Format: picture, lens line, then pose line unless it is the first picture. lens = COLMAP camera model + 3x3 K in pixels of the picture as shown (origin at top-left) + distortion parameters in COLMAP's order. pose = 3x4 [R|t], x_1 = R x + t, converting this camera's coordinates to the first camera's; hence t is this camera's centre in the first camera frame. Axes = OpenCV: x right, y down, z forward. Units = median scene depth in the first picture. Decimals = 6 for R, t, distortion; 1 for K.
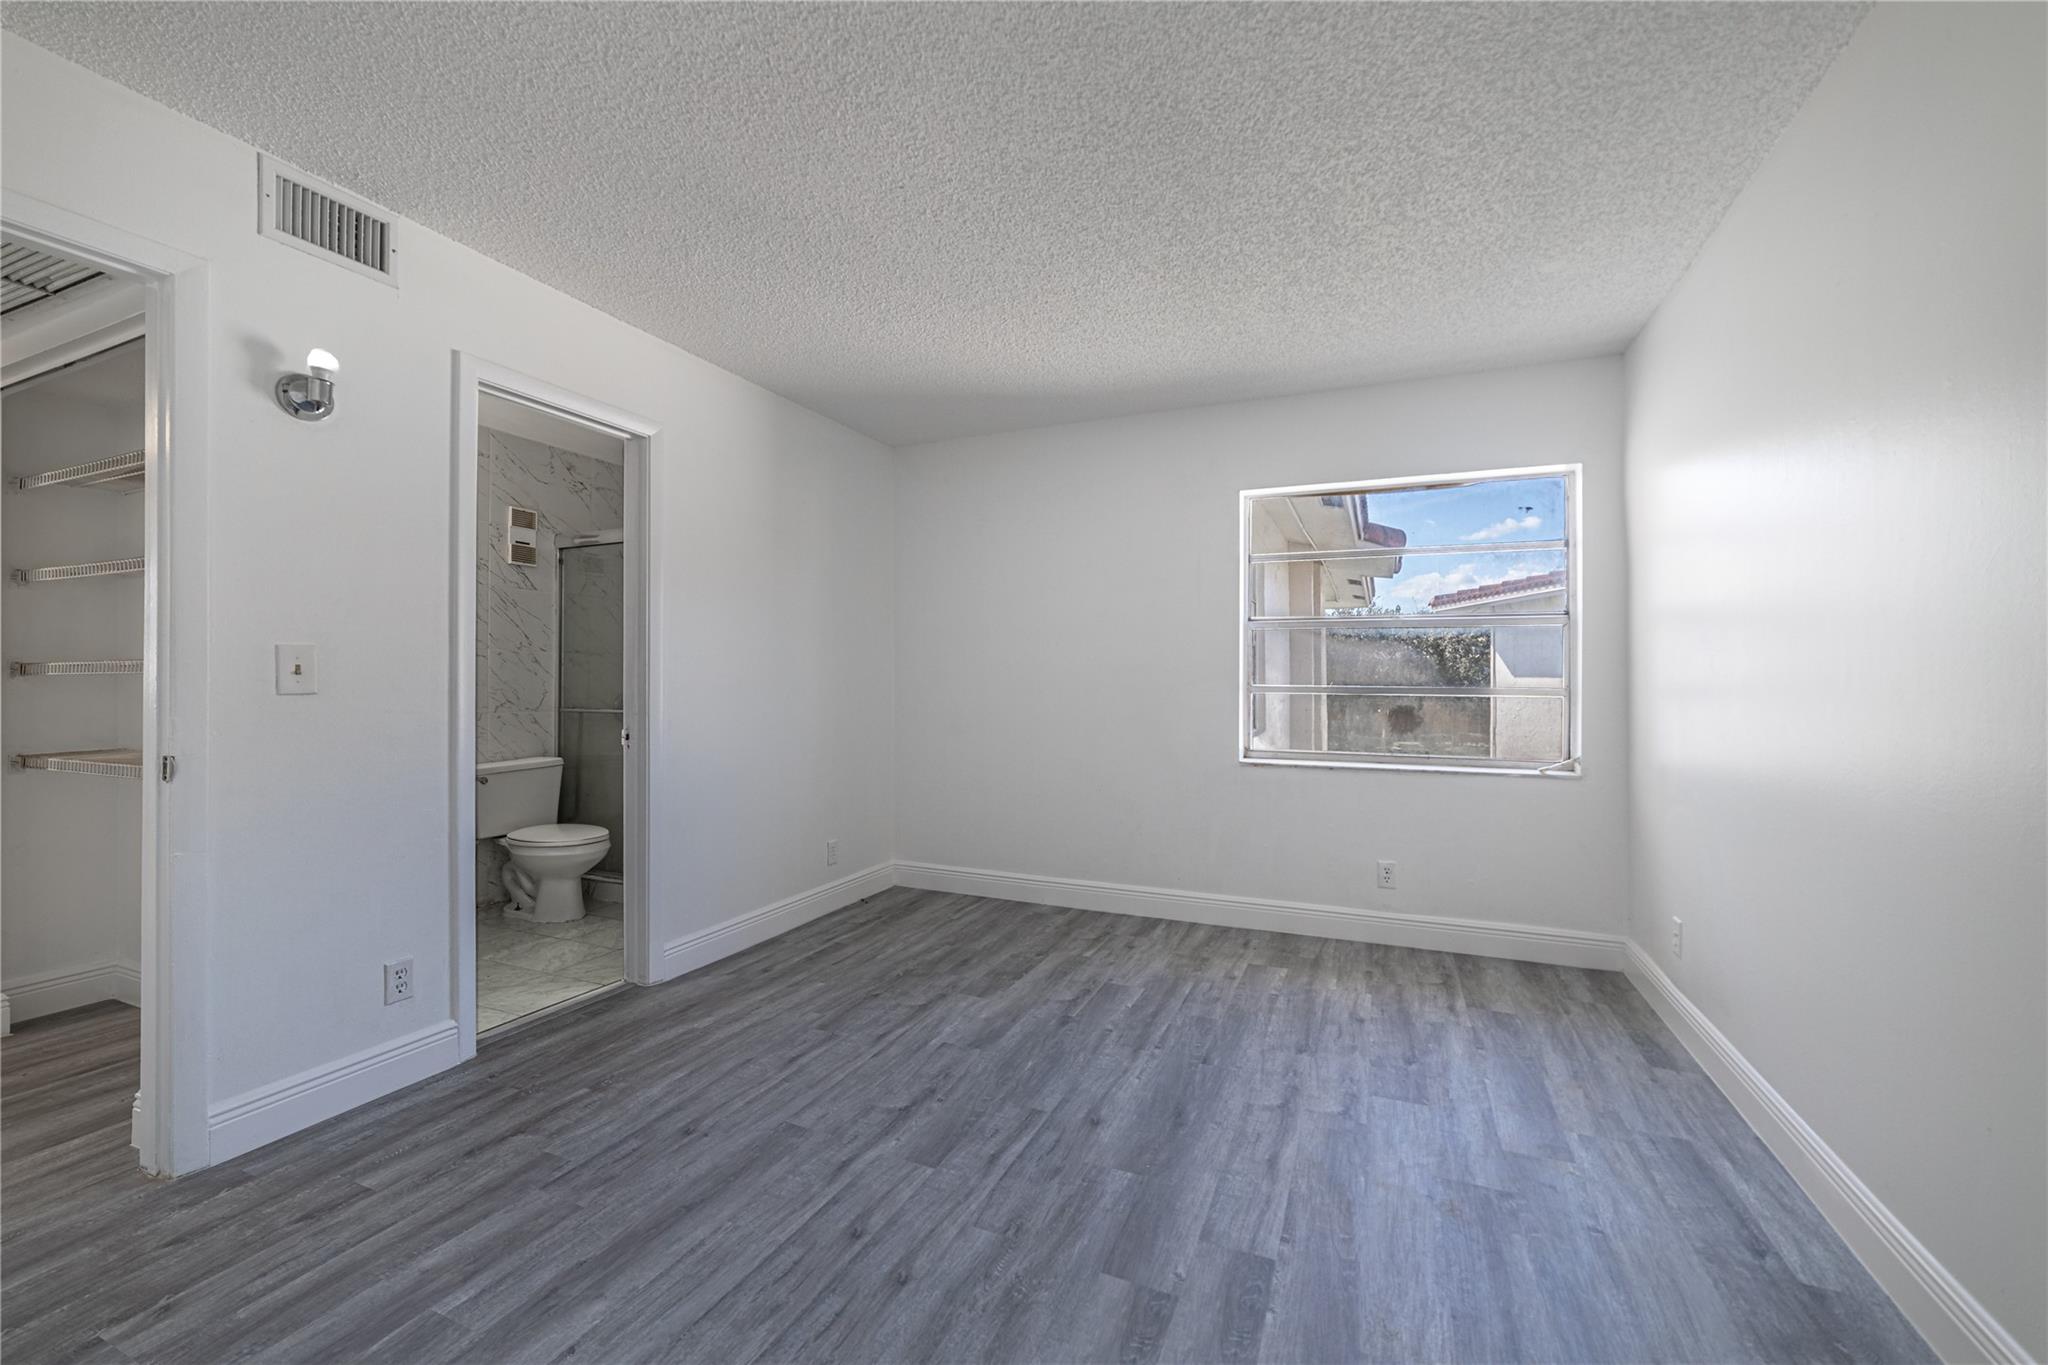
lens RADIAL K [[796.8, 0, 1027.1], [0, 796.8, 708.6], [0, 0, 1]] dist [-0.024553, 0.010386]
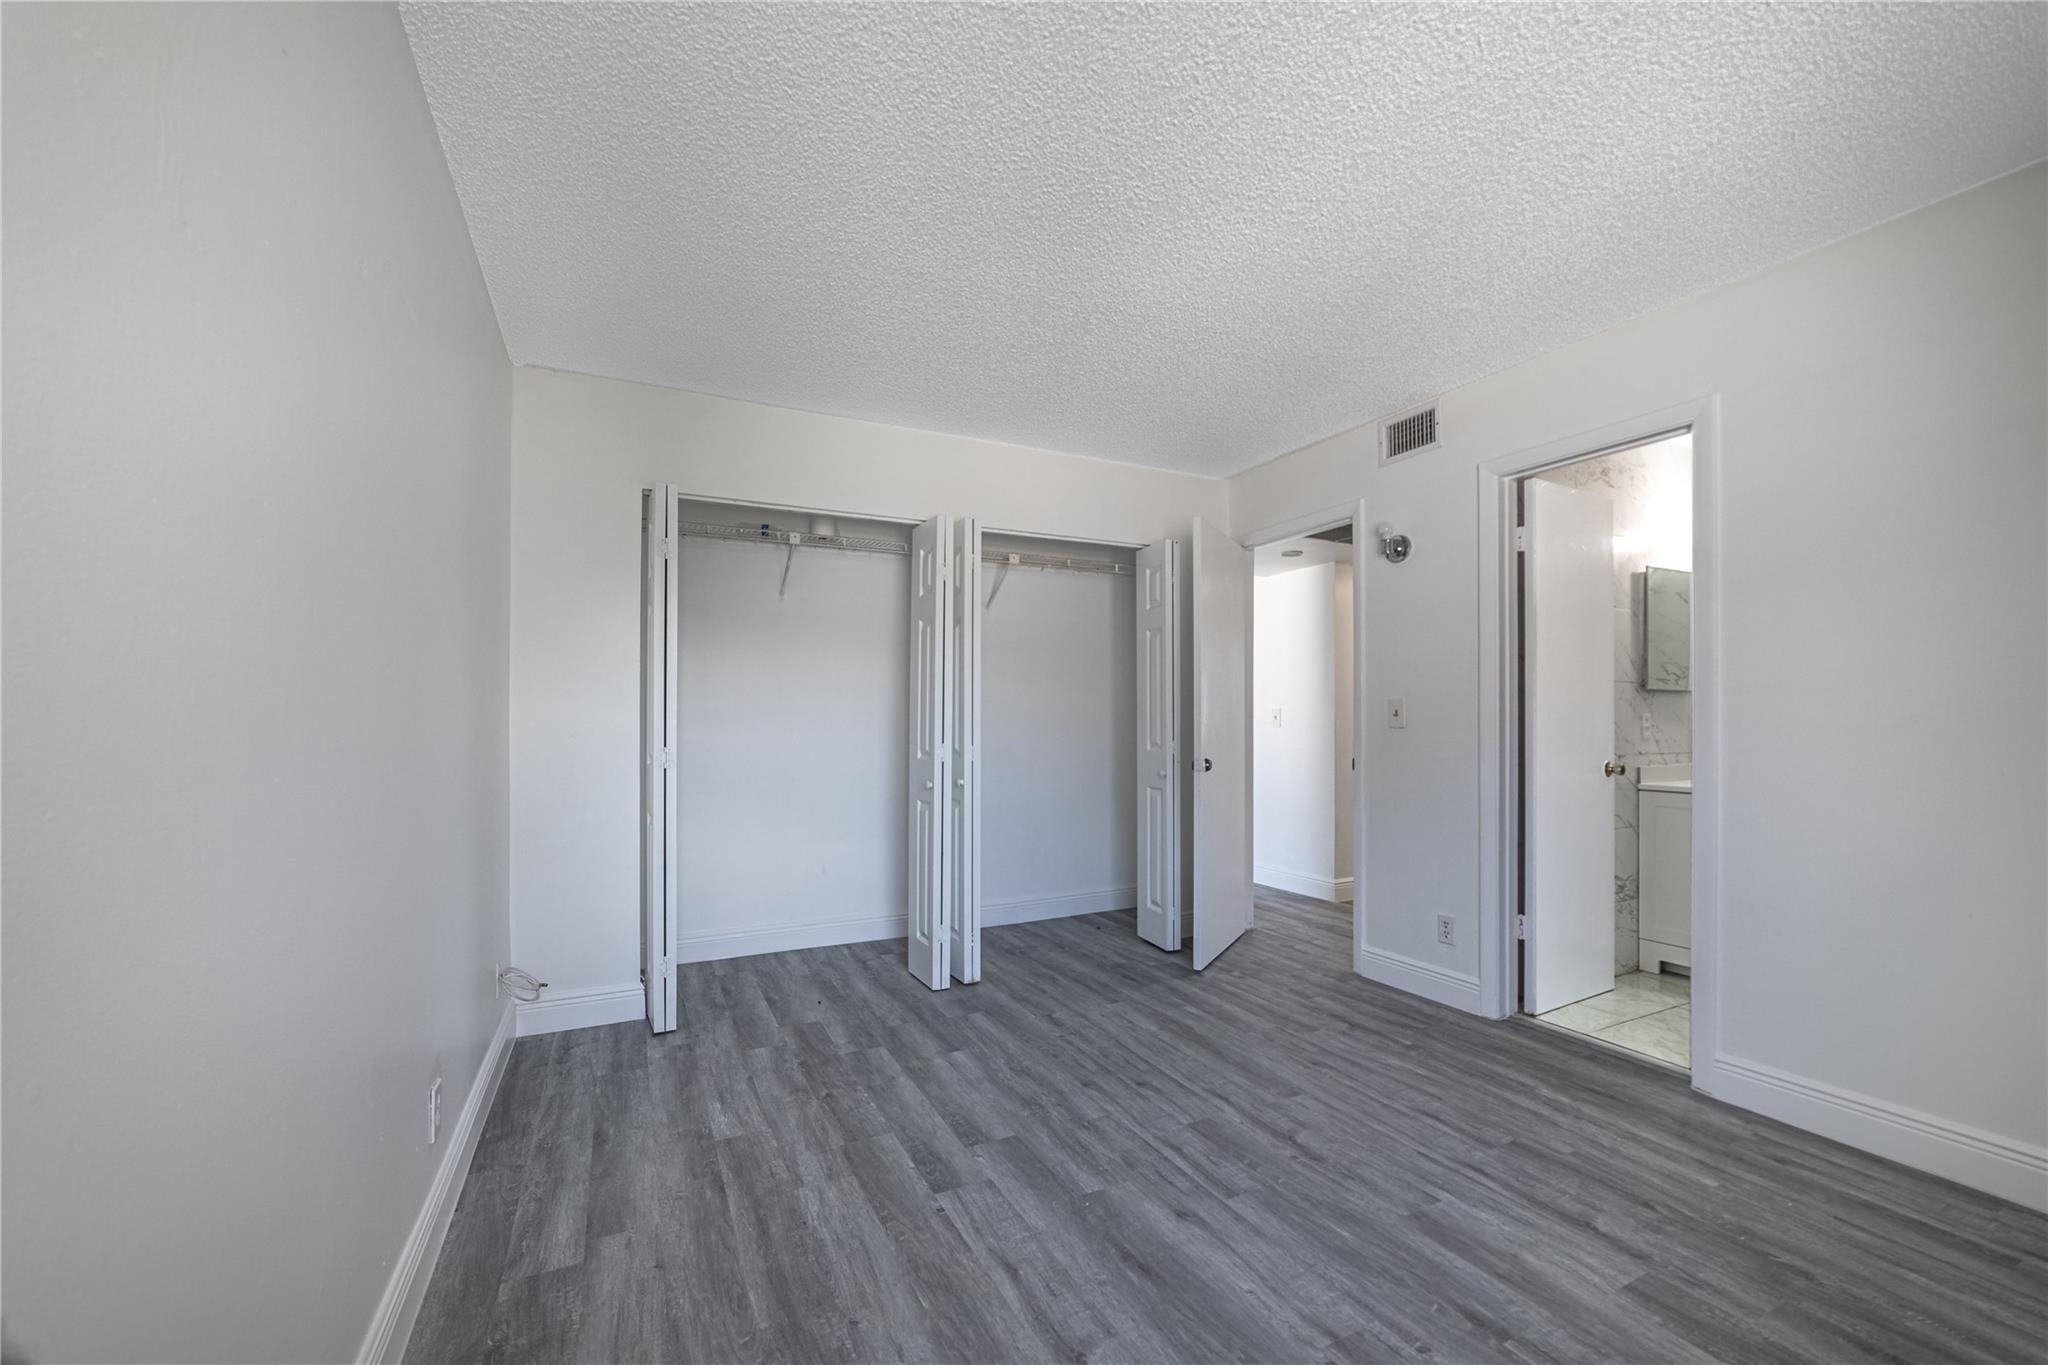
lens RADIAL K [[800.1, 0, 971.9], [0, 800.1, 711.9], [0, 0, 1]] dist [0.001010, 0.000278]
pose [[-0.672879, -0.006482, -0.739725, 0.857109], [-0.019871, 0.999759, 0.009315, -0.043650], [0.739486, 0.020967, -0.672845, 1.330717]]
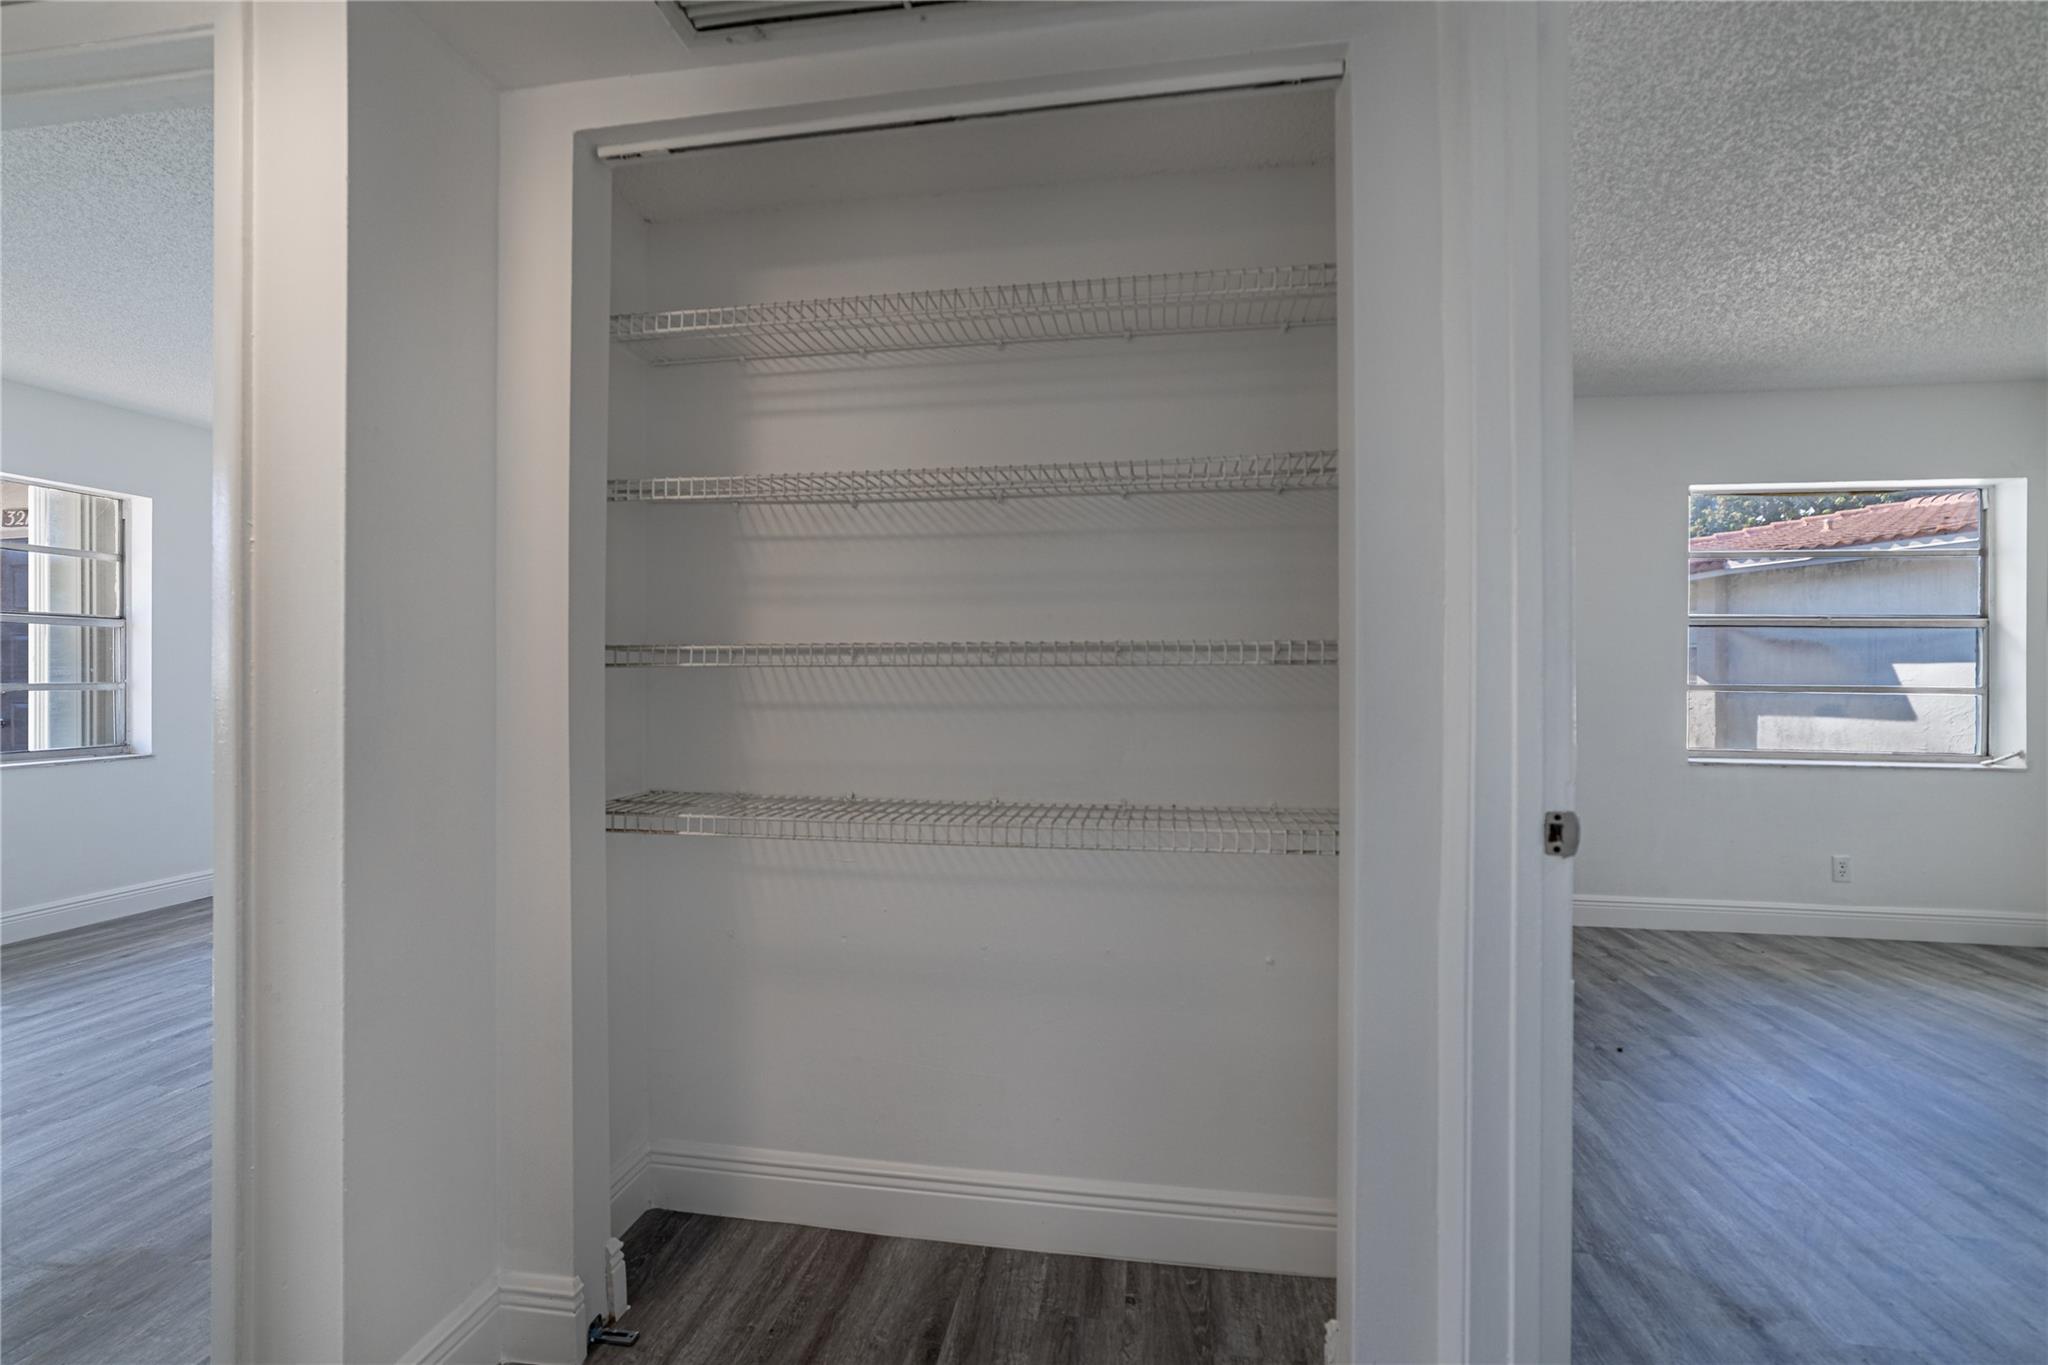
lens RADIAL K [[812.8, 0, 995.6], [0, 812.8, 682.6], [0, 0, 1]] dist [0.001888, 0.000732]
pose [[0.965434, 0.000832, 0.260647, -1.355282], [0.004565, 0.999788, -0.020097, -0.021692], [-0.260608, 0.020592, 0.965225, 0.412205]]
